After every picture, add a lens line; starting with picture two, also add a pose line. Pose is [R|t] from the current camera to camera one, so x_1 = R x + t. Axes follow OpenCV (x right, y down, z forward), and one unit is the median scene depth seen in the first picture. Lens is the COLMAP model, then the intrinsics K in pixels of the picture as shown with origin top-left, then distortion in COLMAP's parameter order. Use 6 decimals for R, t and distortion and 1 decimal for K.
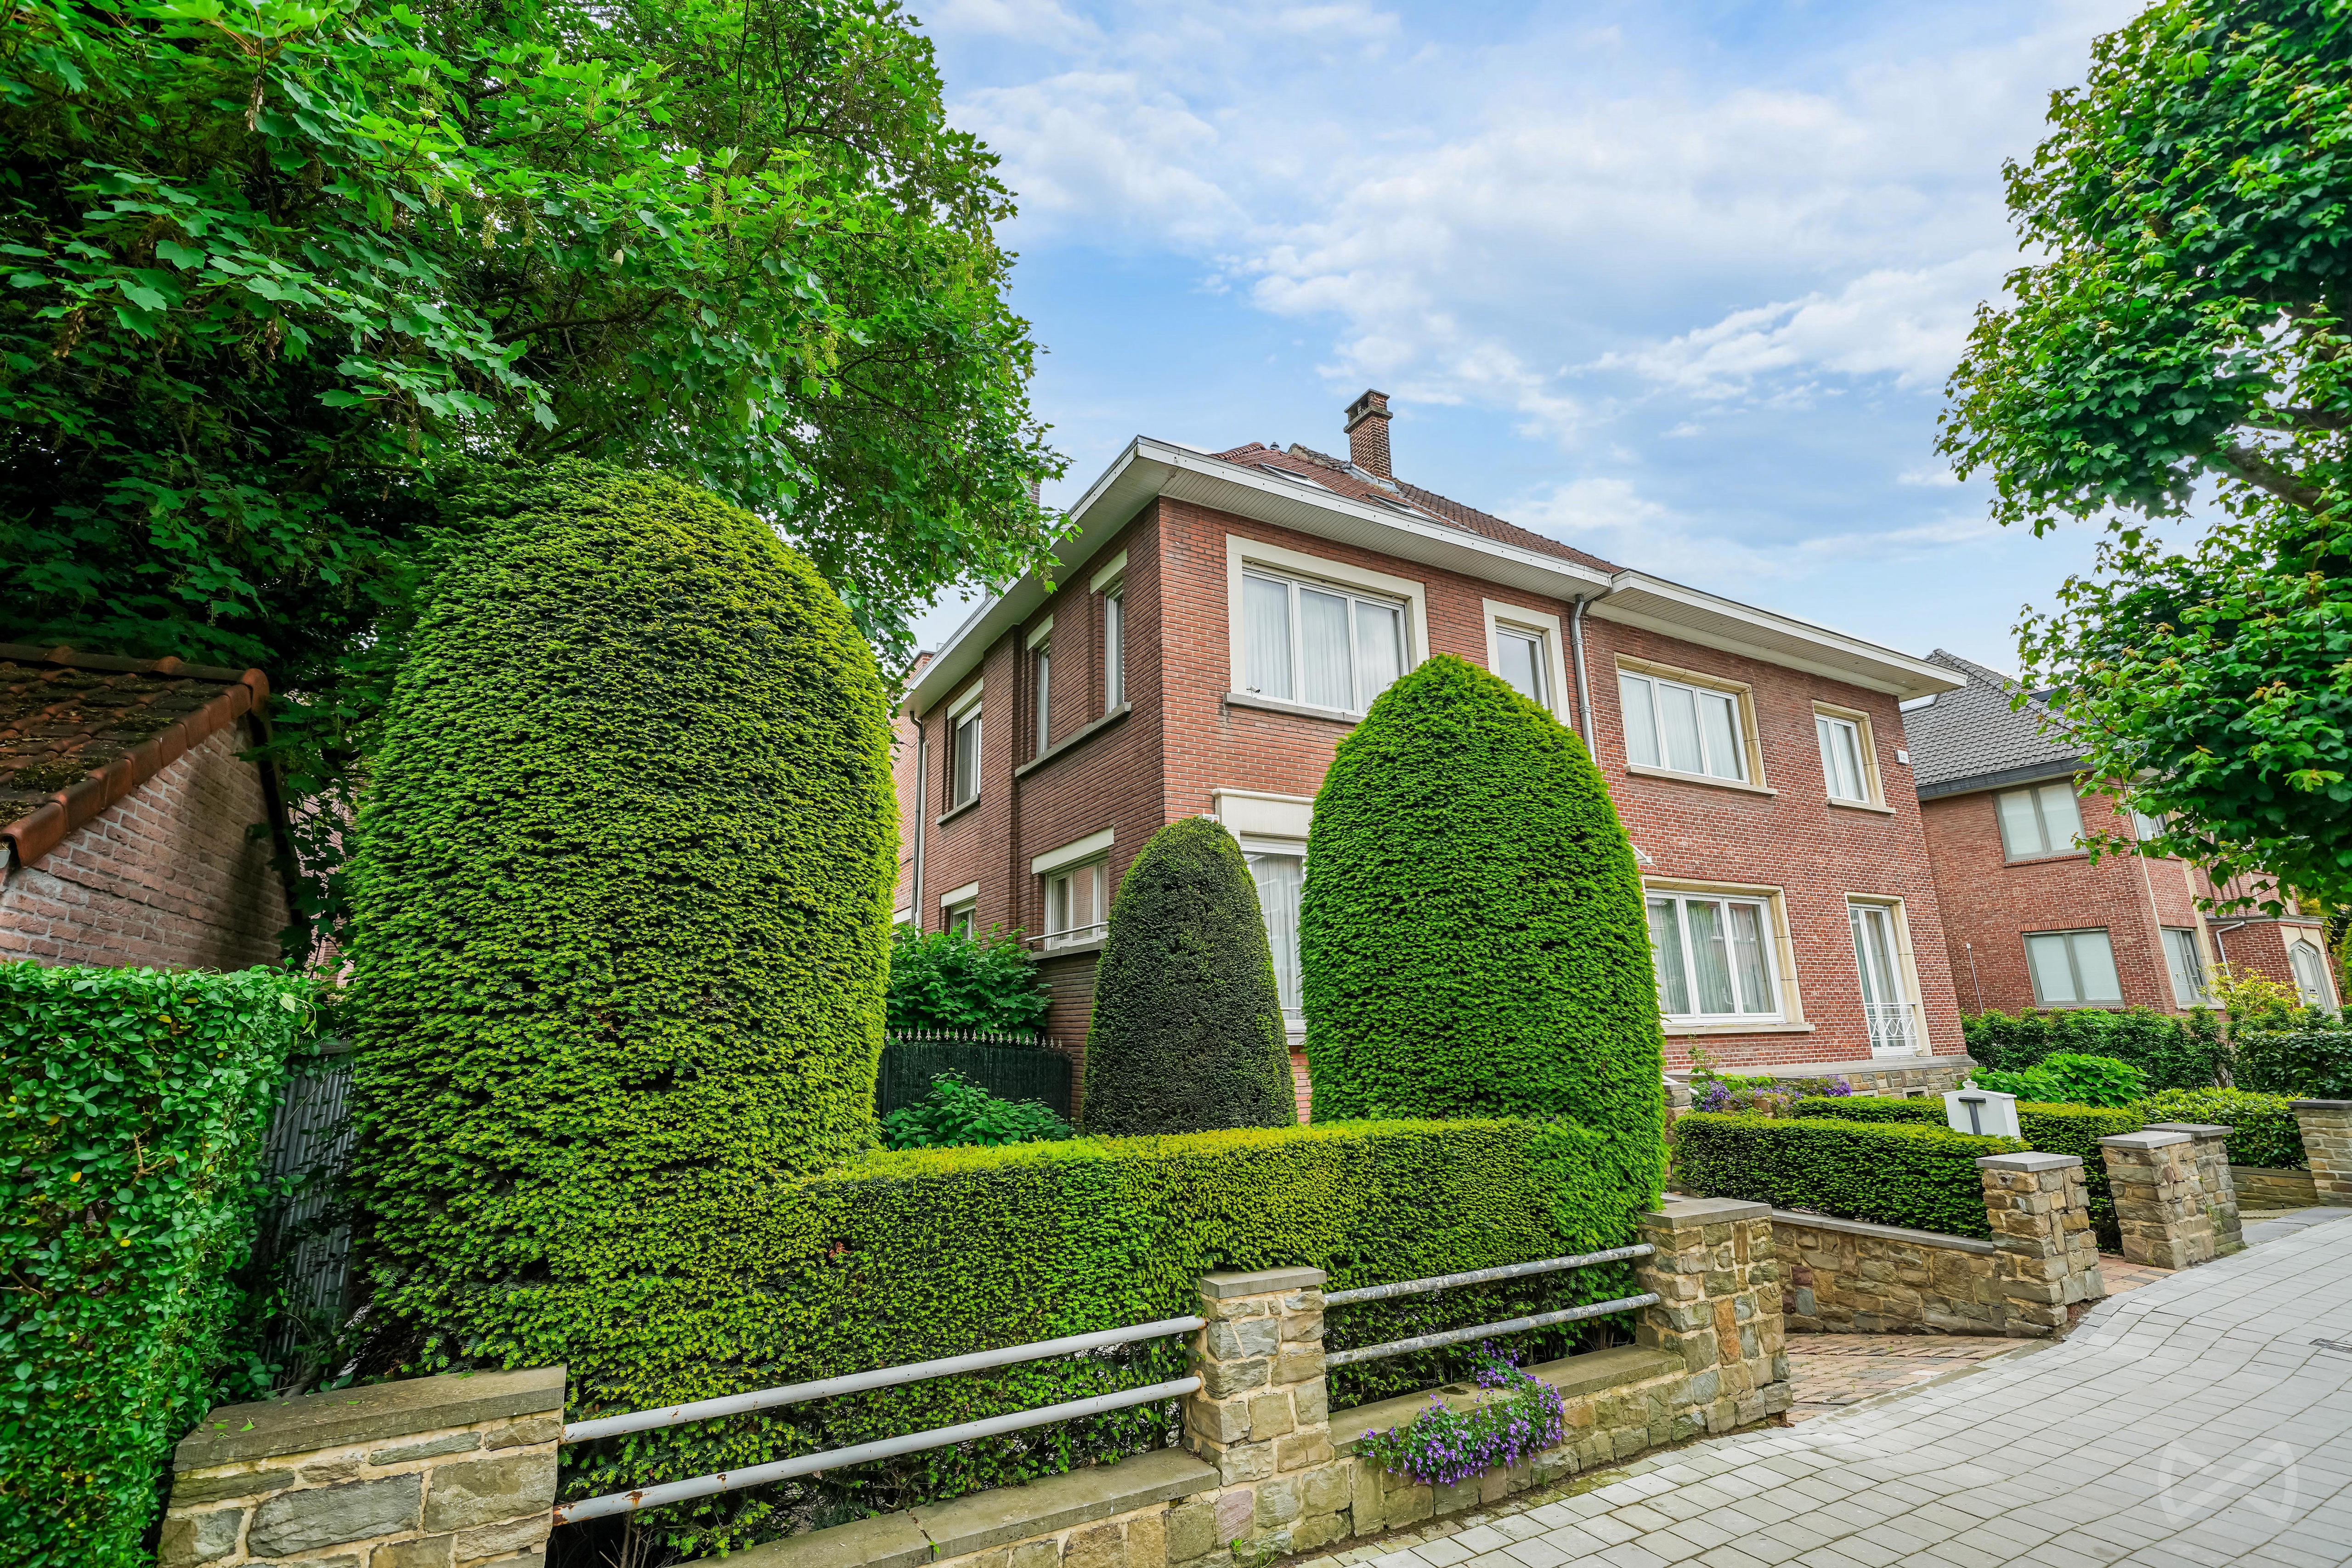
lens RADIAL K [[1013.6, 0, 1181.8], [0, 1013.6, 772.3], [0, 0, 1]] dist [-0.000246, 0.000151]
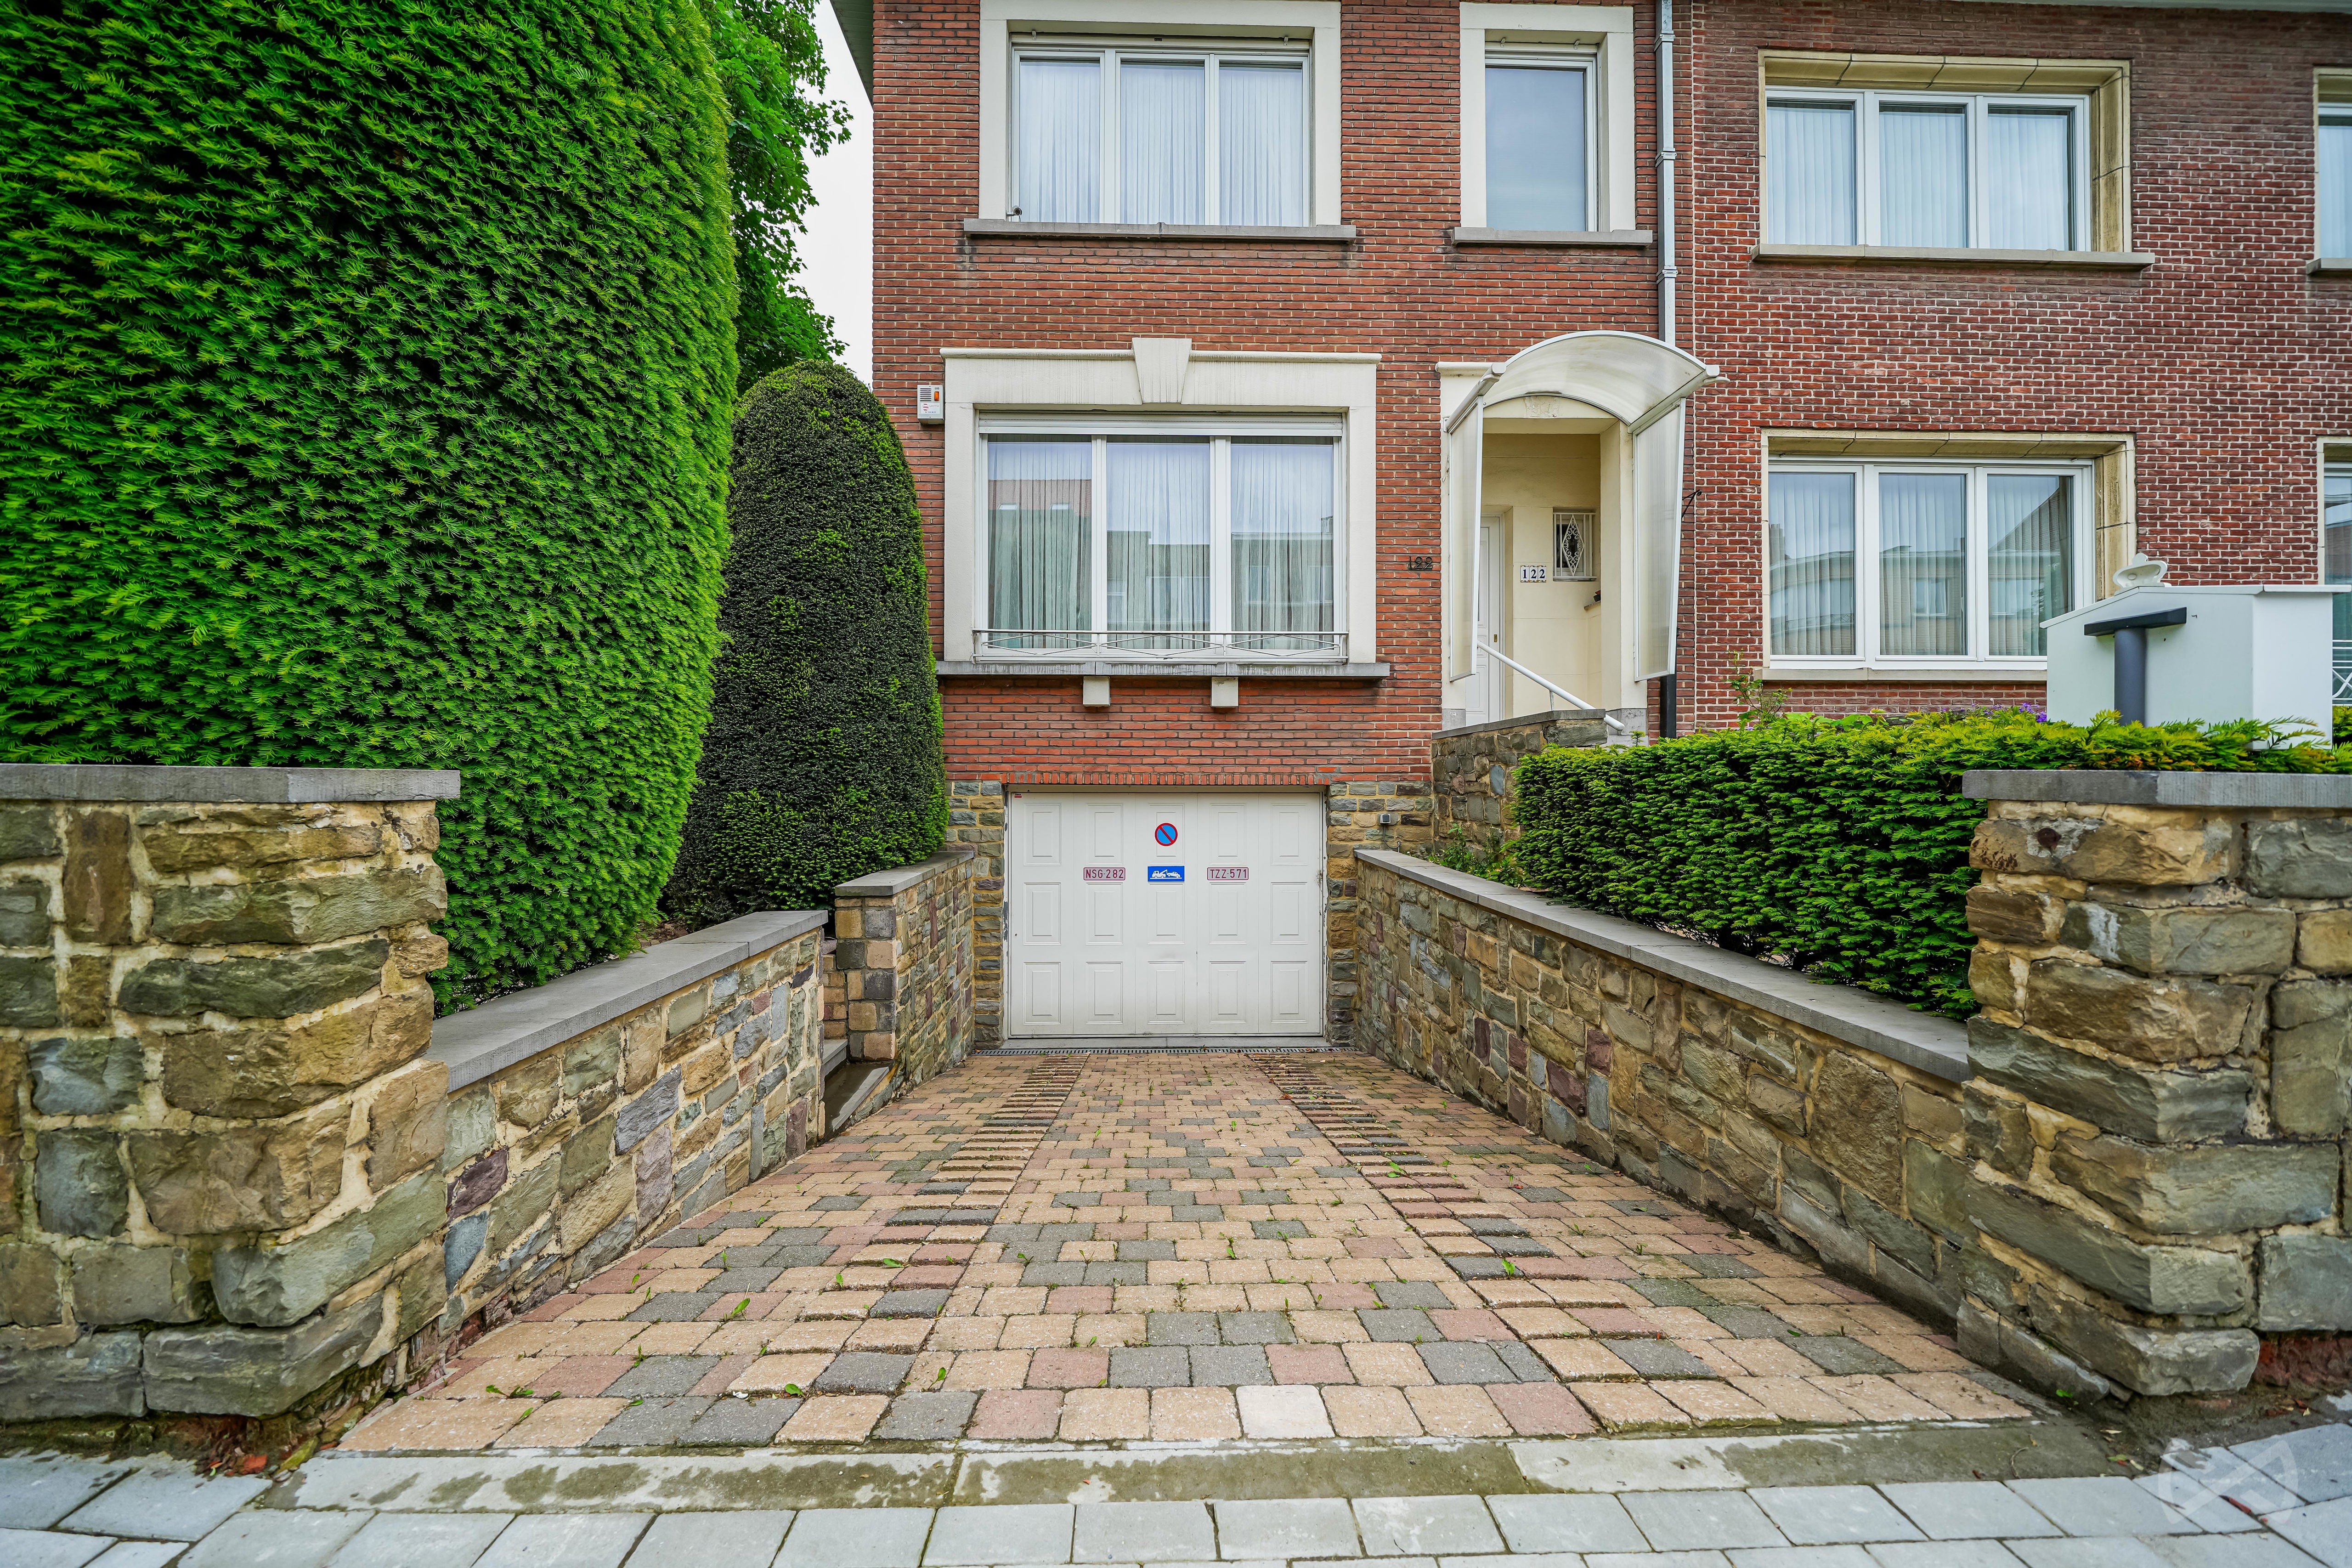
lens RADIAL K [[795.9, 0, 1188.6], [0, 795.9, 768.3], [0, 0, 1]] dist [-0.007470, 0.000458]
pose [[0.884924, 0.009239, -0.465643, 0.643306], [0.099592, 0.972923, 0.208573, 0.289664], [0.454962, -0.230946, 0.860043, 0.661976]]
